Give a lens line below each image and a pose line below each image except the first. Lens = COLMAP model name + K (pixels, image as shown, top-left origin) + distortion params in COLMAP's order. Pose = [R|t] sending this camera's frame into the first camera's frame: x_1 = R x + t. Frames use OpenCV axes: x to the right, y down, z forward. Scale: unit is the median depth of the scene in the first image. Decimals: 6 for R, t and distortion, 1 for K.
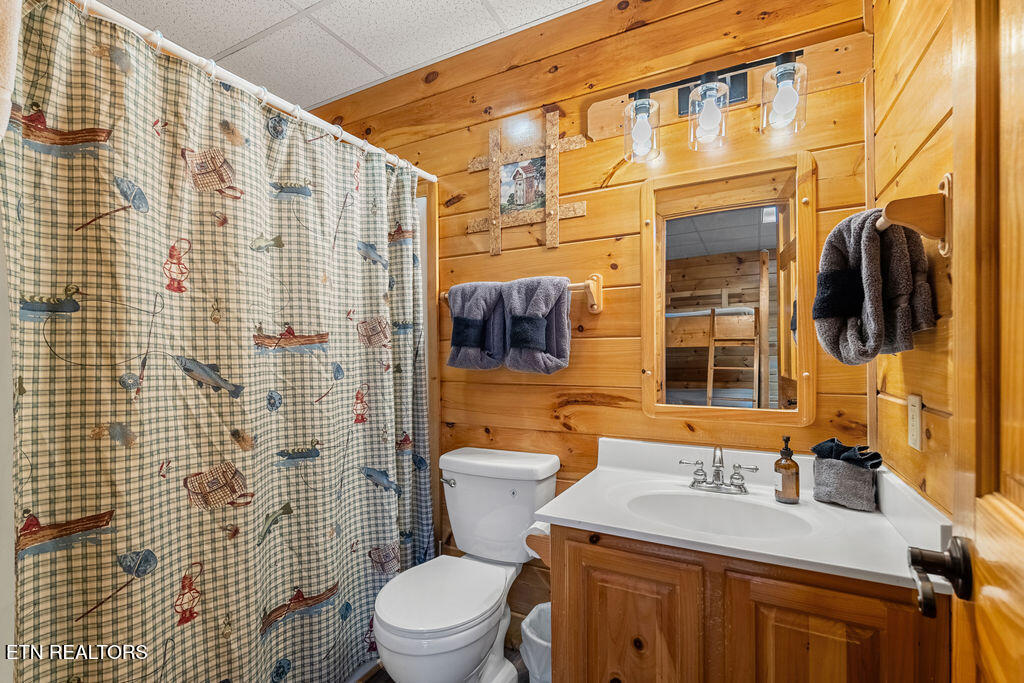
lens RADIAL K [[453.7, 0, 511.9], [0, 453.7, 349.3], [0, 0, 1]] dist [-0.004297, -0.000137]
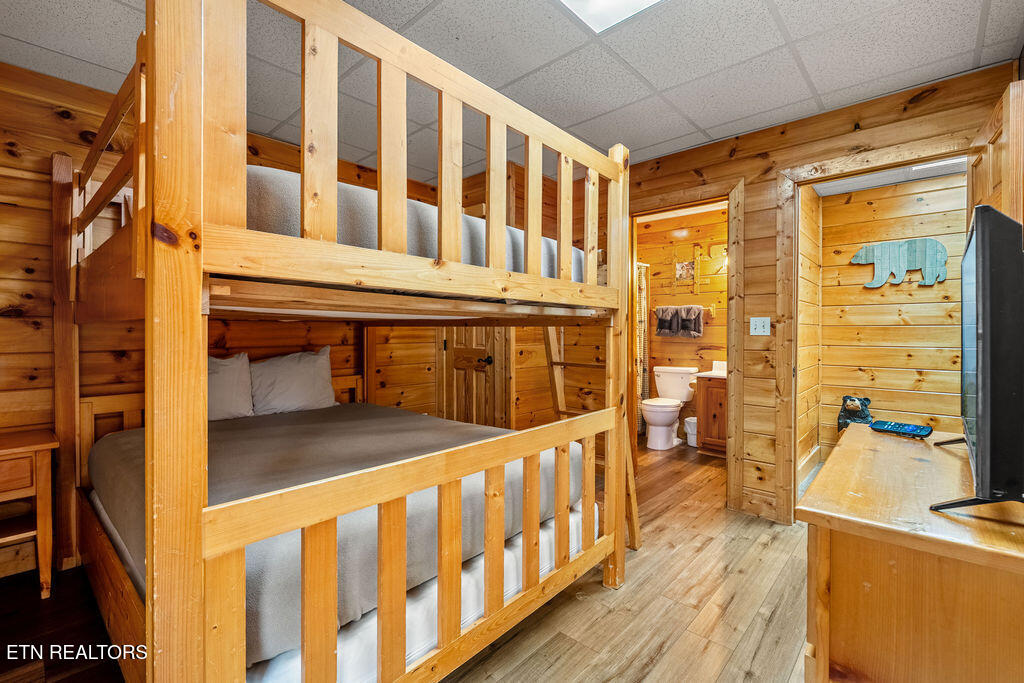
lens RADIAL K [[453.7, 0, 510.1], [0, 453.7, 335.5], [0, 0, 1]] dist [-0.004297, -0.000137]
pose [[0.965031, 0.013726, -0.261778, -0.288230], [-0.010372, 0.999846, 0.014188, 0.004739], [0.261932, -0.010977, 0.965024, -2.029897]]
